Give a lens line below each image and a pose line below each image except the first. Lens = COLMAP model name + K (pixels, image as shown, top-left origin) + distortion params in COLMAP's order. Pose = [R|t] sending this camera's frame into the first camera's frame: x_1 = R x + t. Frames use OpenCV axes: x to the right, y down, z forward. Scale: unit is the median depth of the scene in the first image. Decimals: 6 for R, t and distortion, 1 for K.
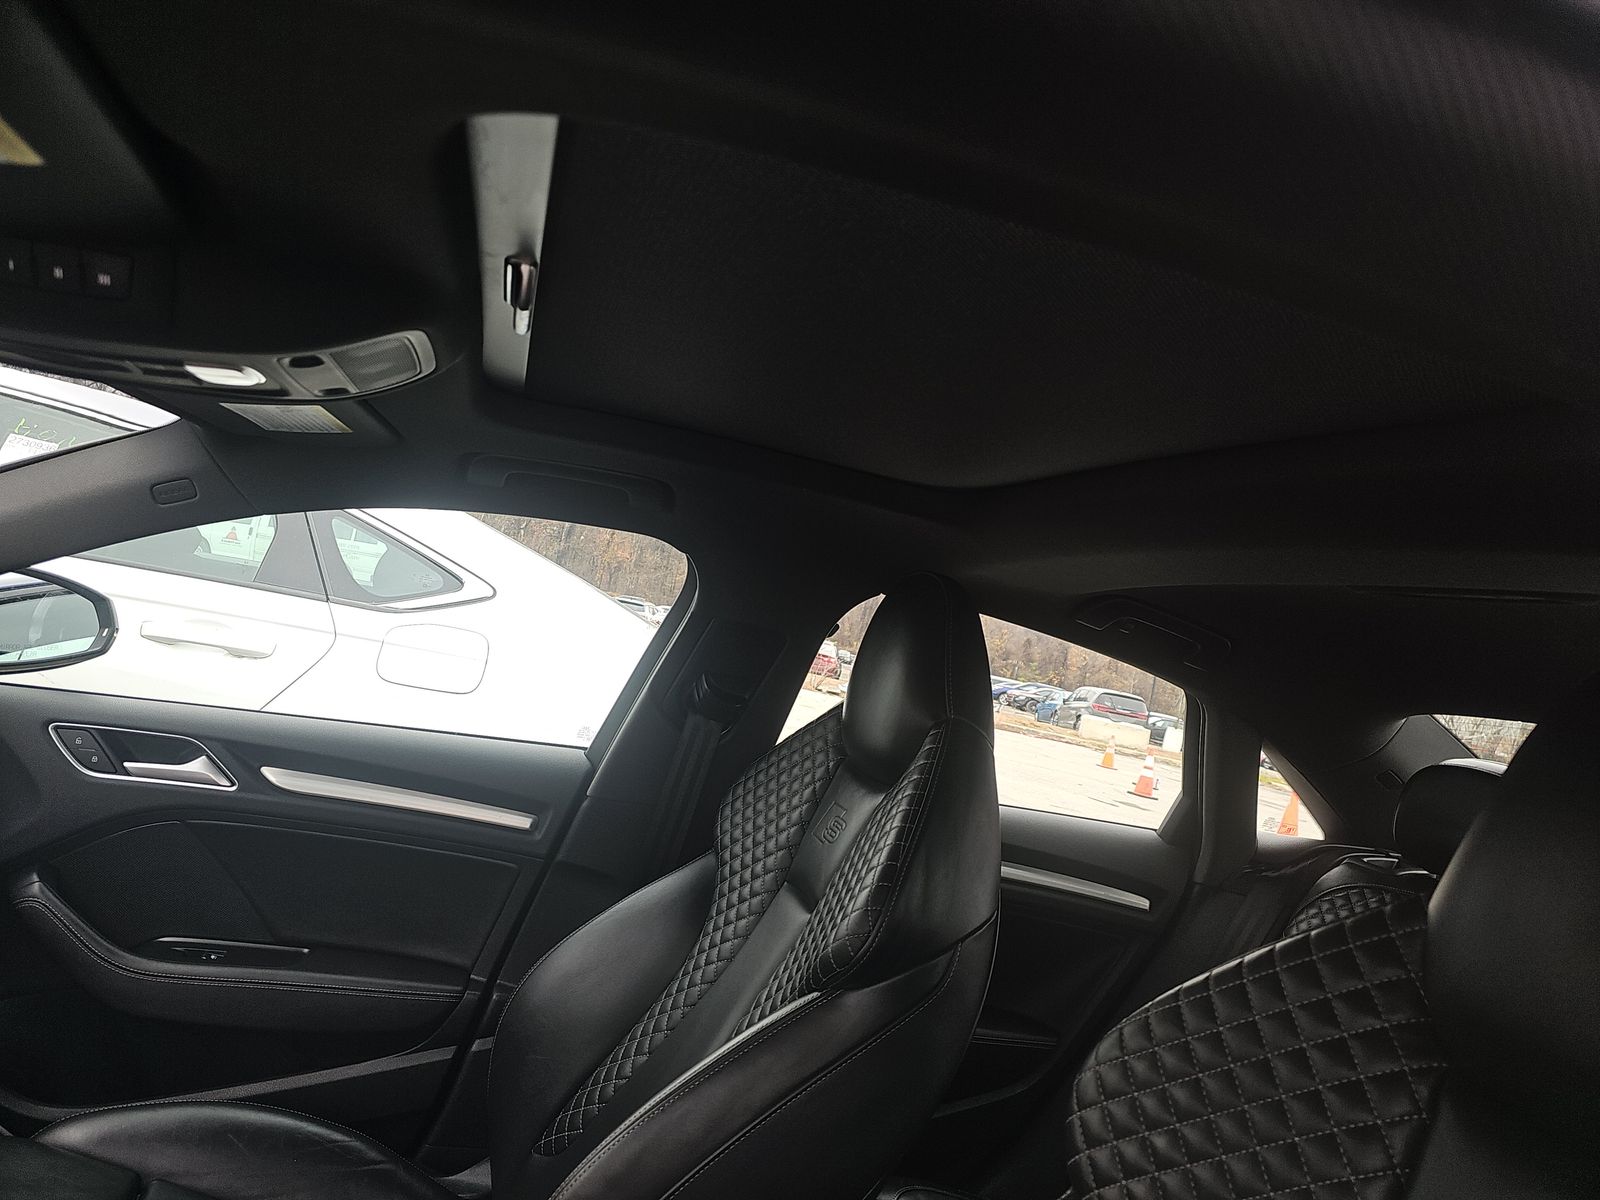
lens RADIAL K [[1047.8, 0, 809.3], [0, 1047.8, 604.7], [0, 0, 1]] dist [0.036285, -0.034671]
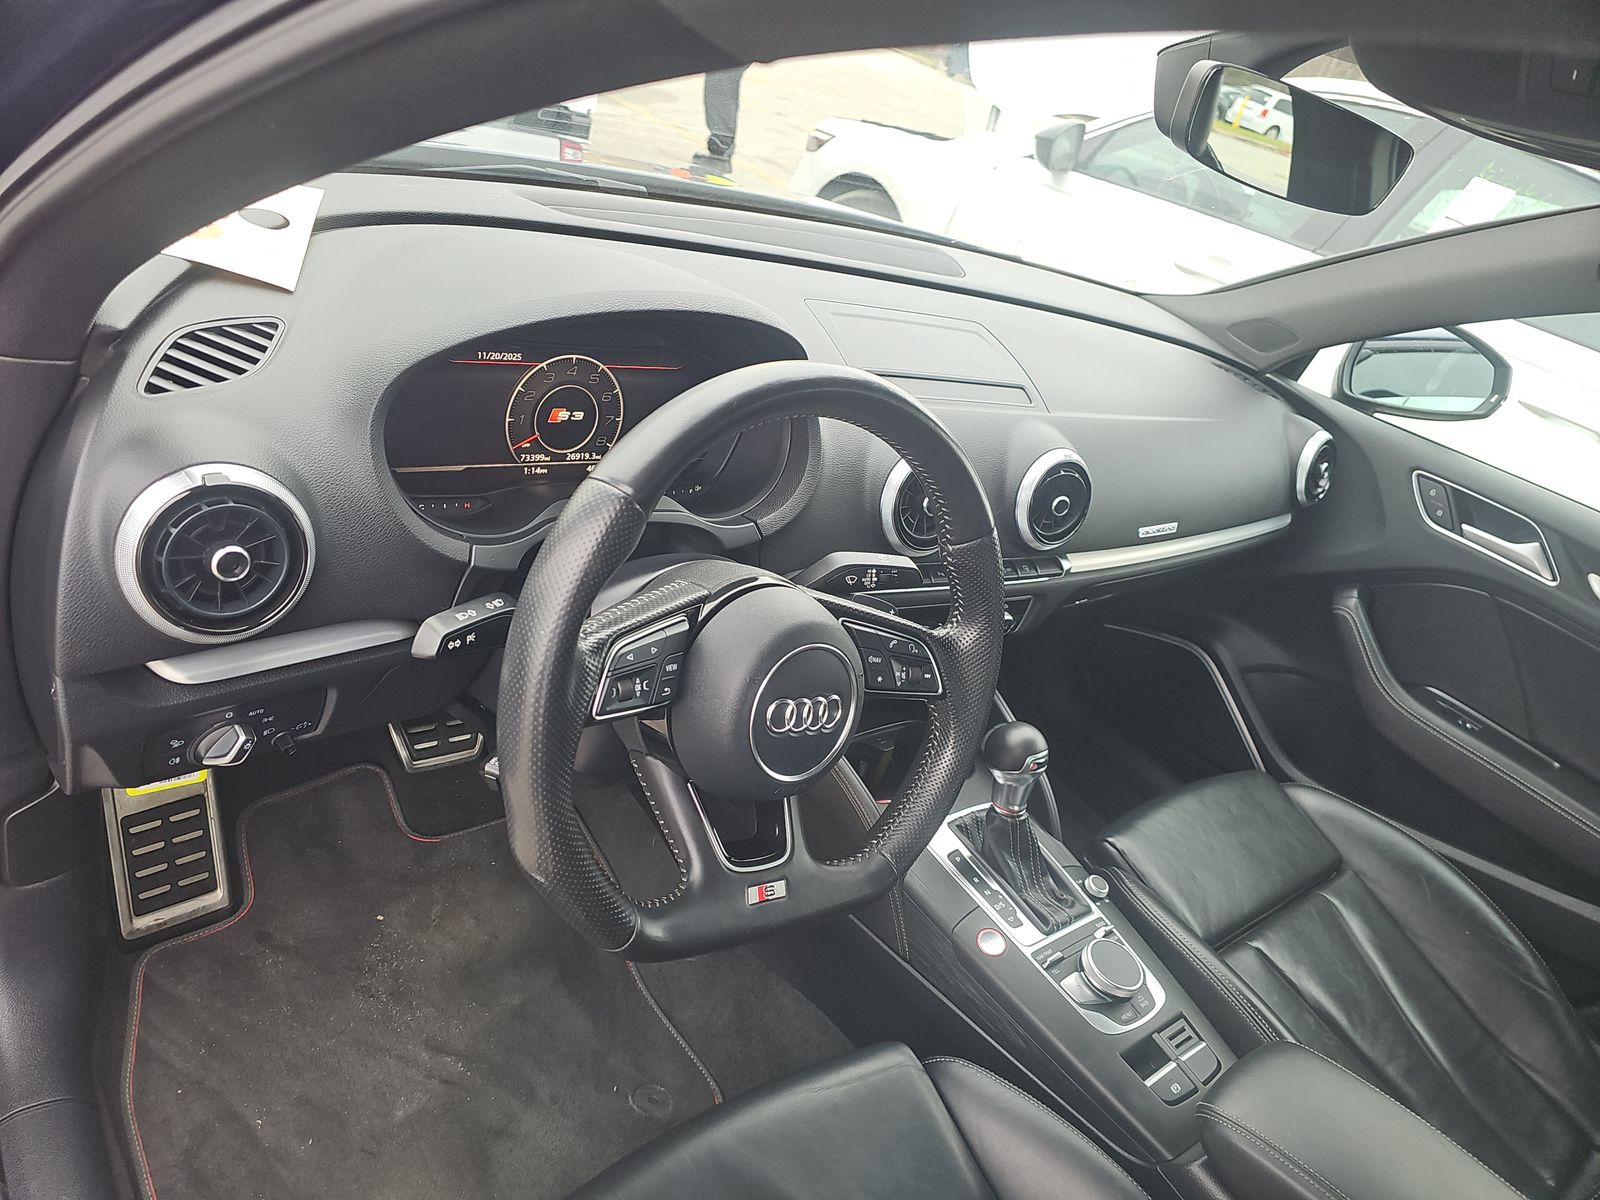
lens RADIAL K [[1055.1, 0, 798.2], [0, 1055.1, 604.7], [0, 0, 1]] dist [0.043367, -0.043152]
pose [[0.392556, 0.379536, -0.837766, 0.020290], [-0.180476, 0.924963, 0.334472, -0.014218], [0.901847, 0.019898, 0.431598, -0.066893]]
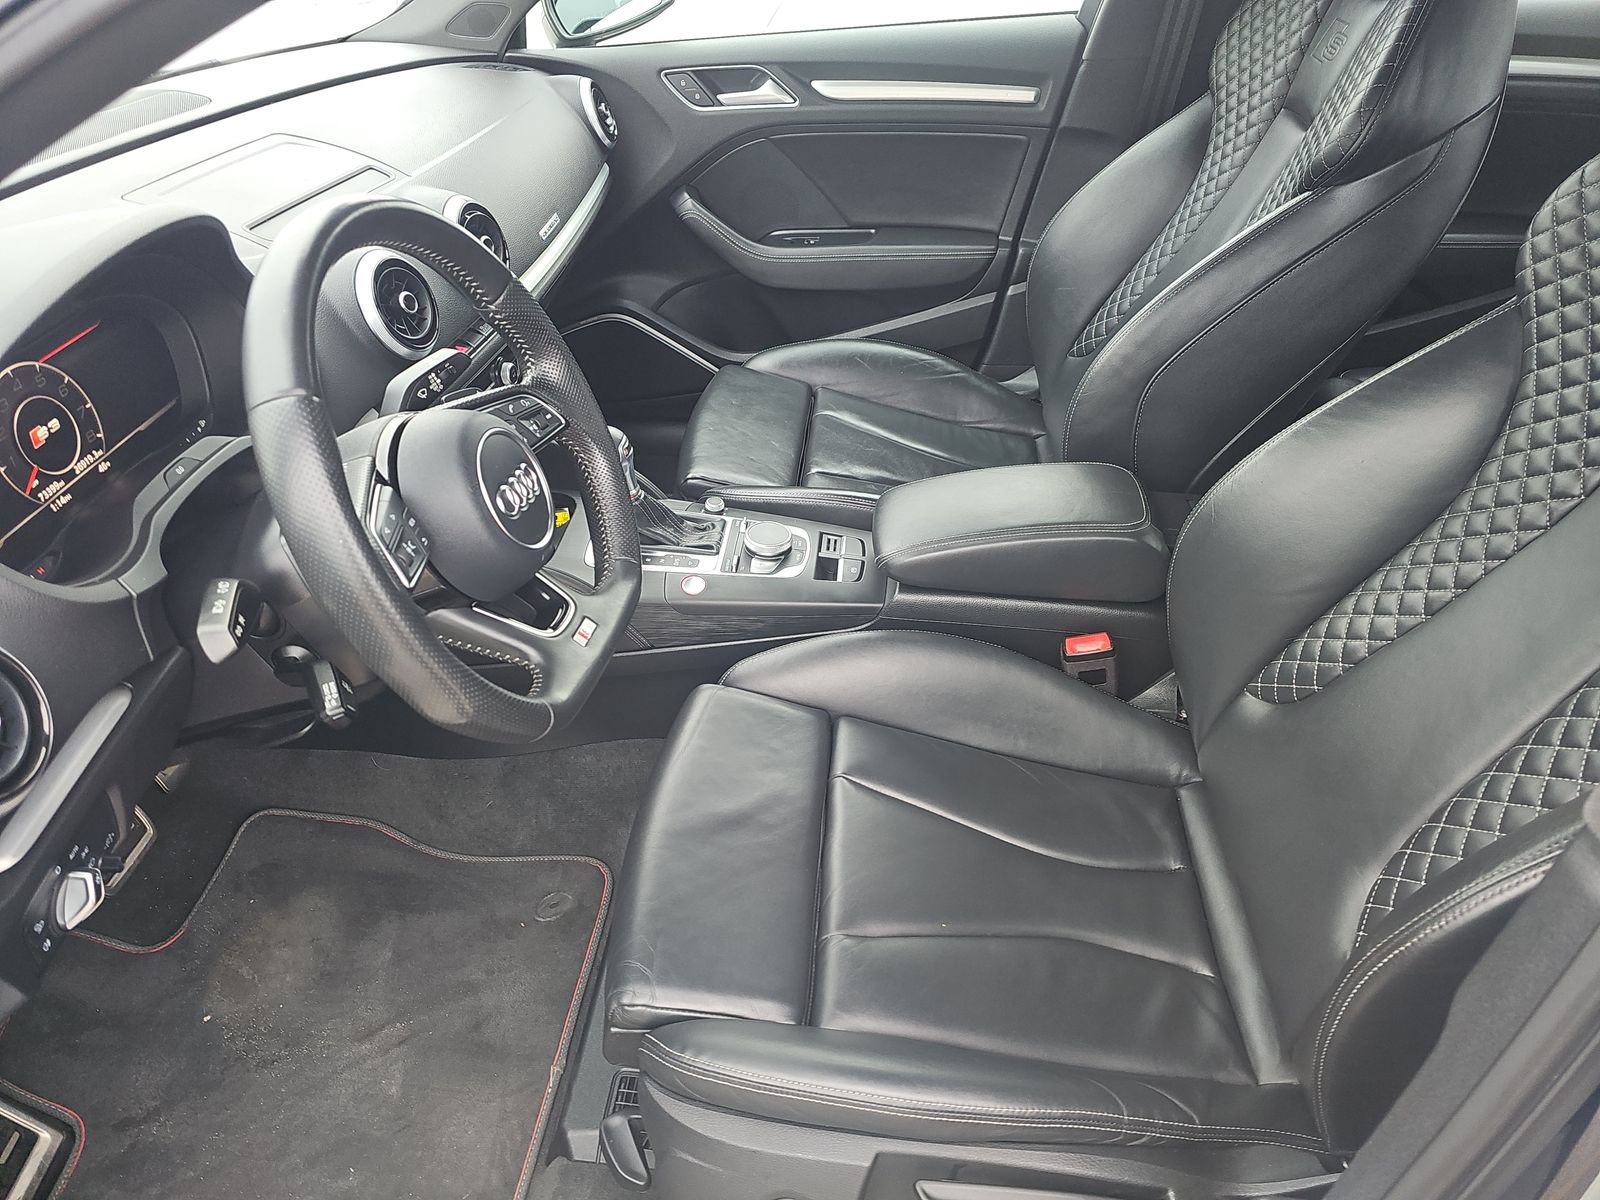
lens RADIAL K [[1047.8, 0, 809.3], [0, 1047.8, 604.7], [0, 0, 1]] dist [0.036285, -0.034671]
pose [[0.907031, 0.032461, -0.419810, 0.008746], [0.224161, 0.806766, 0.546699, -0.026497], [0.356435, -0.589978, 0.724486, -0.246852]]
